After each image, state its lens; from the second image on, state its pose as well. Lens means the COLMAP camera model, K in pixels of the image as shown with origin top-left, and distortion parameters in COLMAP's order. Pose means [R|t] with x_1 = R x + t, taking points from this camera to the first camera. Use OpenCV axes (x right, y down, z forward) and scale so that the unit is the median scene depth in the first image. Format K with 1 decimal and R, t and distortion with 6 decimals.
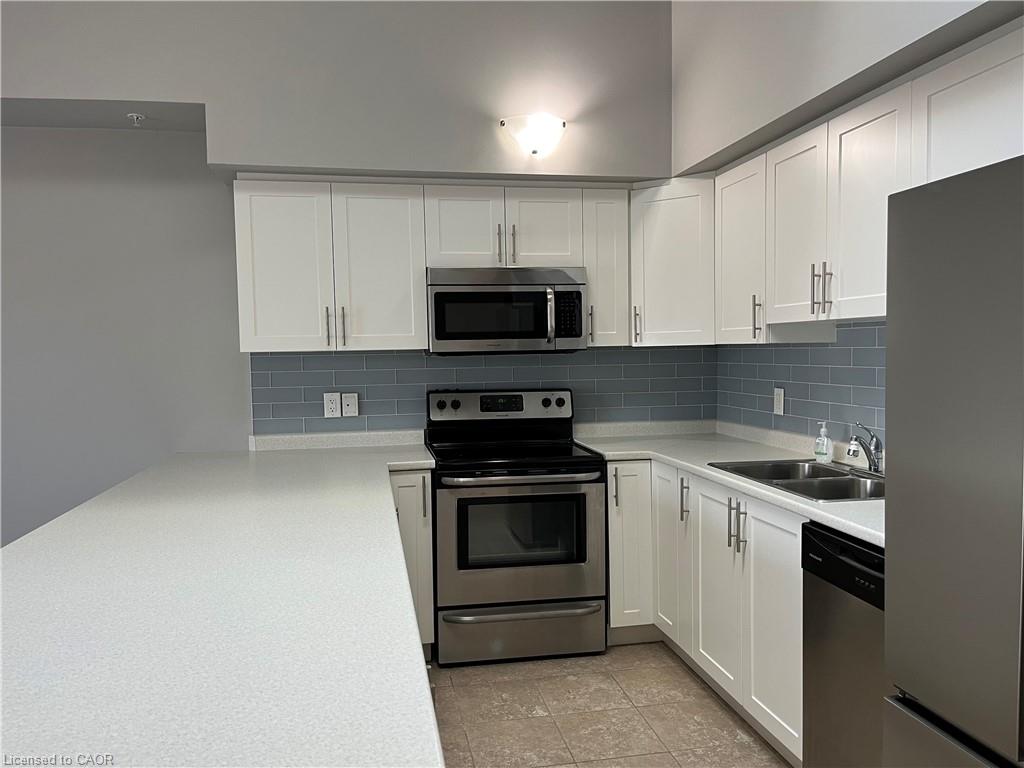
lens RADIAL K [[802.6, 0, 514.6], [0, 802.6, 376.7], [0, 0, 1]] dist [0.094411, 0.005858]
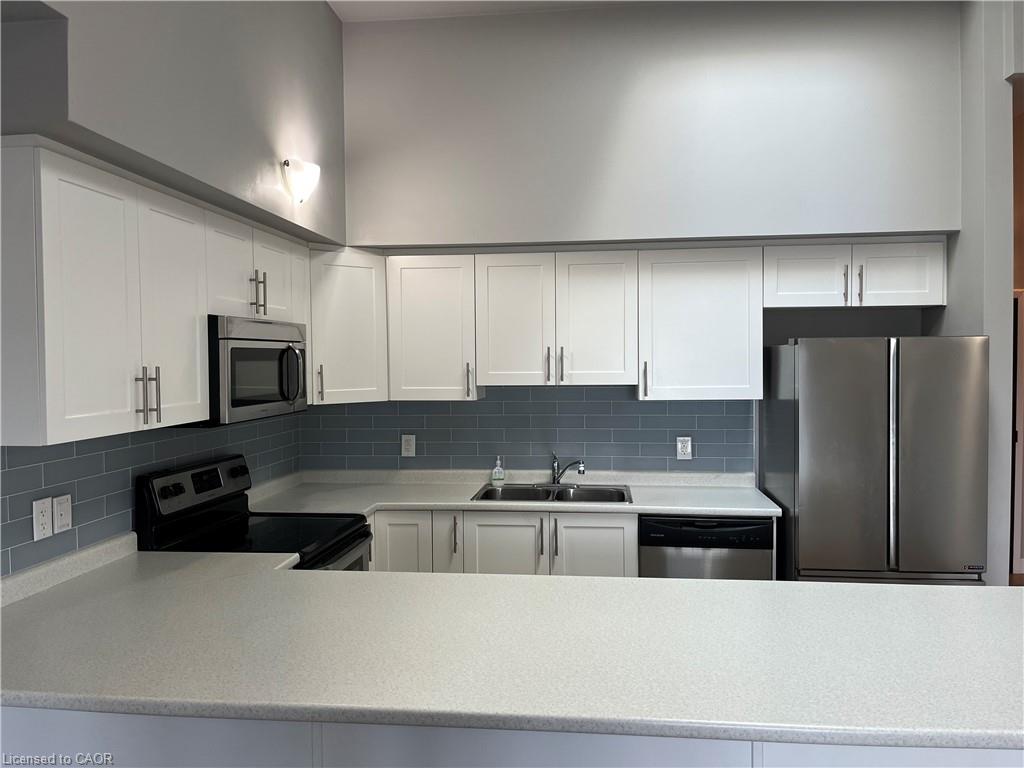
lens RADIAL K [[802.6, 0, 514.3], [0, 802.6, 383.2], [0, 0, 1]] dist [0.094411, 0.005858]
pose [[0.294331, -0.014964, 0.955586, -0.760760], [0.037954, 0.999272, 0.003958, -0.060604], [-0.954950, 0.035104, 0.294685, 0.478830]]
